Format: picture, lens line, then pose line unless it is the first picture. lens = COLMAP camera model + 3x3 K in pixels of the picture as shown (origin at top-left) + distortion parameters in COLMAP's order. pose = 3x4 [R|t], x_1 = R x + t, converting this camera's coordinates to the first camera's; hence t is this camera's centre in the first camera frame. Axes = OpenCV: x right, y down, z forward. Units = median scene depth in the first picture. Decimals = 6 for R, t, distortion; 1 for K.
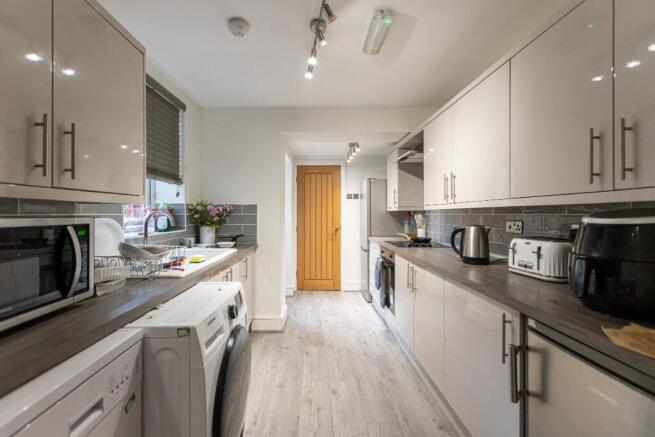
lens RADIAL K [[291.2, 0, 323.8], [0, 291.2, 215.7], [0, 0, 1]] dist [-0.002068, -0.000060]
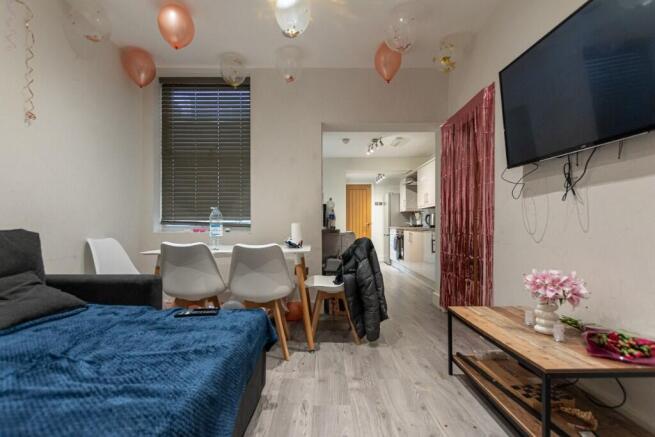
lens RADIAL K [[291.2, 0, 329.9], [0, 291.2, 220.4], [0, 0, 1]] dist [-0.002068, -0.000060]
pose [[0.999705, 0.000376, -0.024285, -0.166192], [-0.000824, 0.999830, -0.018420, 0.071303], [0.024274, 0.018435, 0.999535, -0.783200]]
